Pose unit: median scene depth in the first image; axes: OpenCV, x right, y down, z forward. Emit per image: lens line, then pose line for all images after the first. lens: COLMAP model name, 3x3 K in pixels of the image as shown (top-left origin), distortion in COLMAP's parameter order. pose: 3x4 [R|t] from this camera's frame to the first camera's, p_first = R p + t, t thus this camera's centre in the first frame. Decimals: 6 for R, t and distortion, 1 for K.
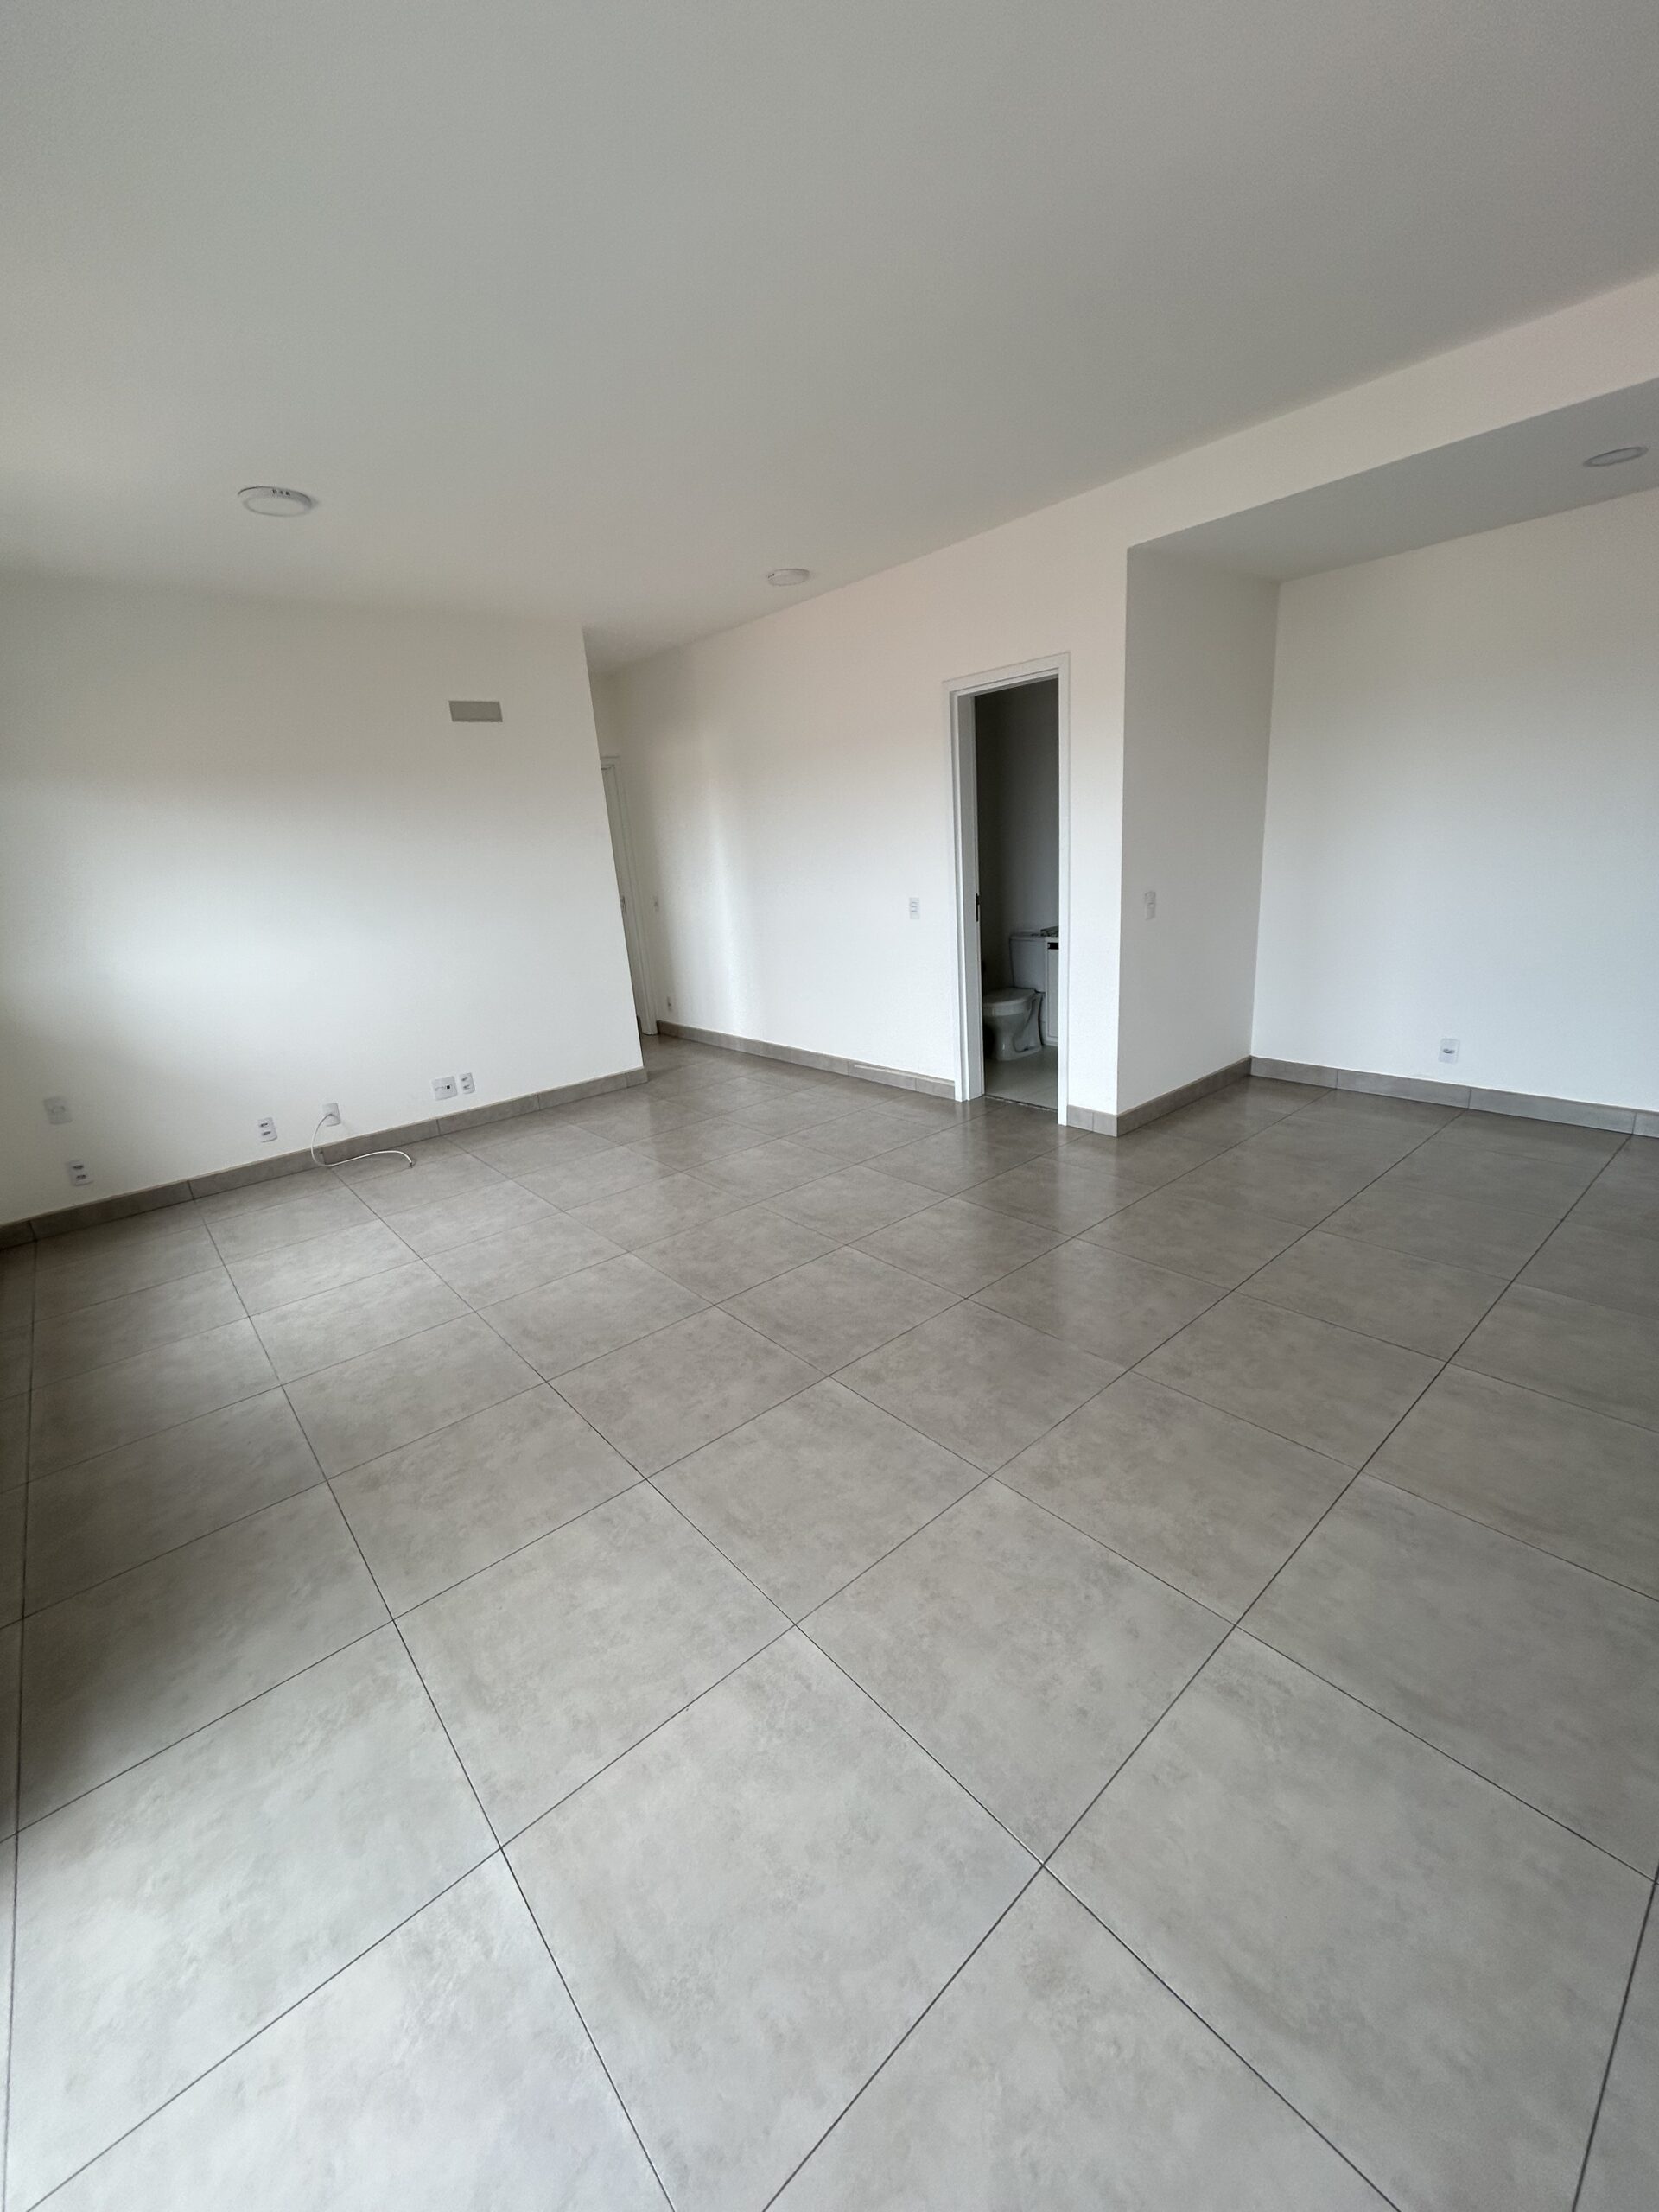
lens RADIAL K [[893.4, 0, 826.6], [0, 893.4, 1120.9], [0, 0, 1]] dist [-0.001169, 0.000994]
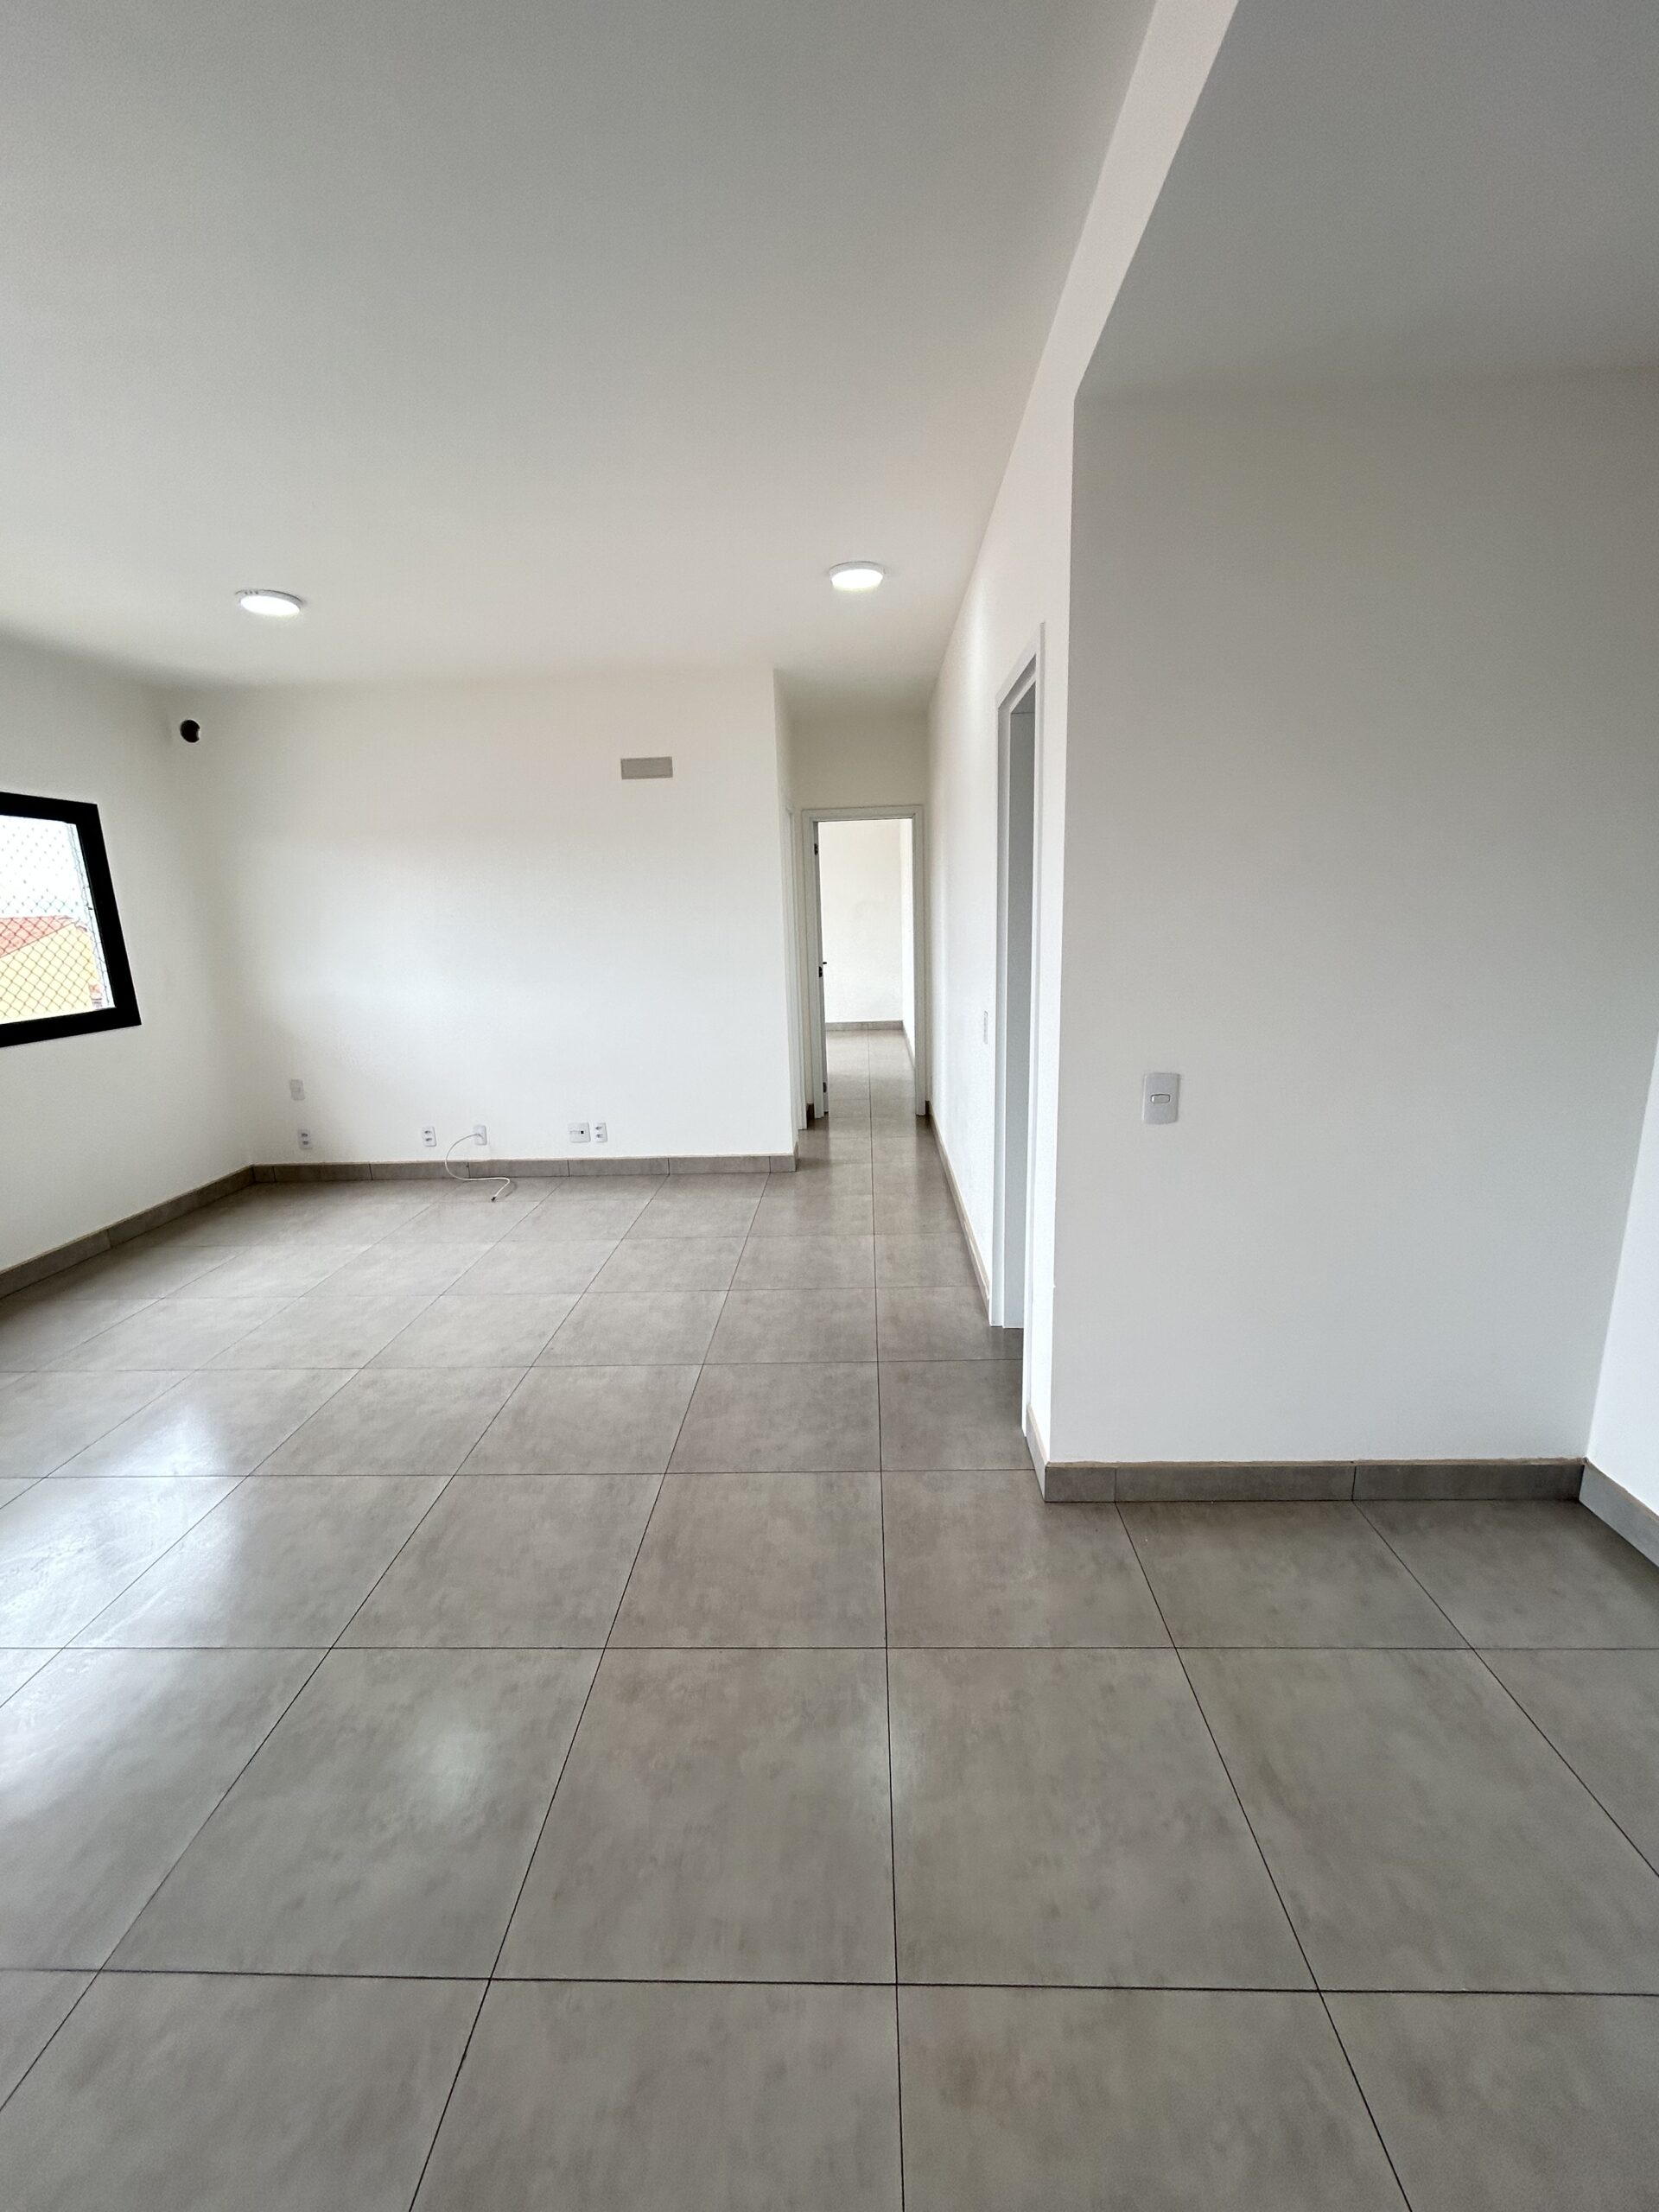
lens RADIAL K [[893.4, 0, 829.8], [0, 893.4, 1117.4], [0, 0, 1]] dist [-0.001169, 0.000994]
pose [[0.734214, 0.206723, -0.646680, 0.598116], [-0.229498, 0.972016, 0.050160, -0.230456], [0.638952, 0.111583, 0.761110, 0.541338]]
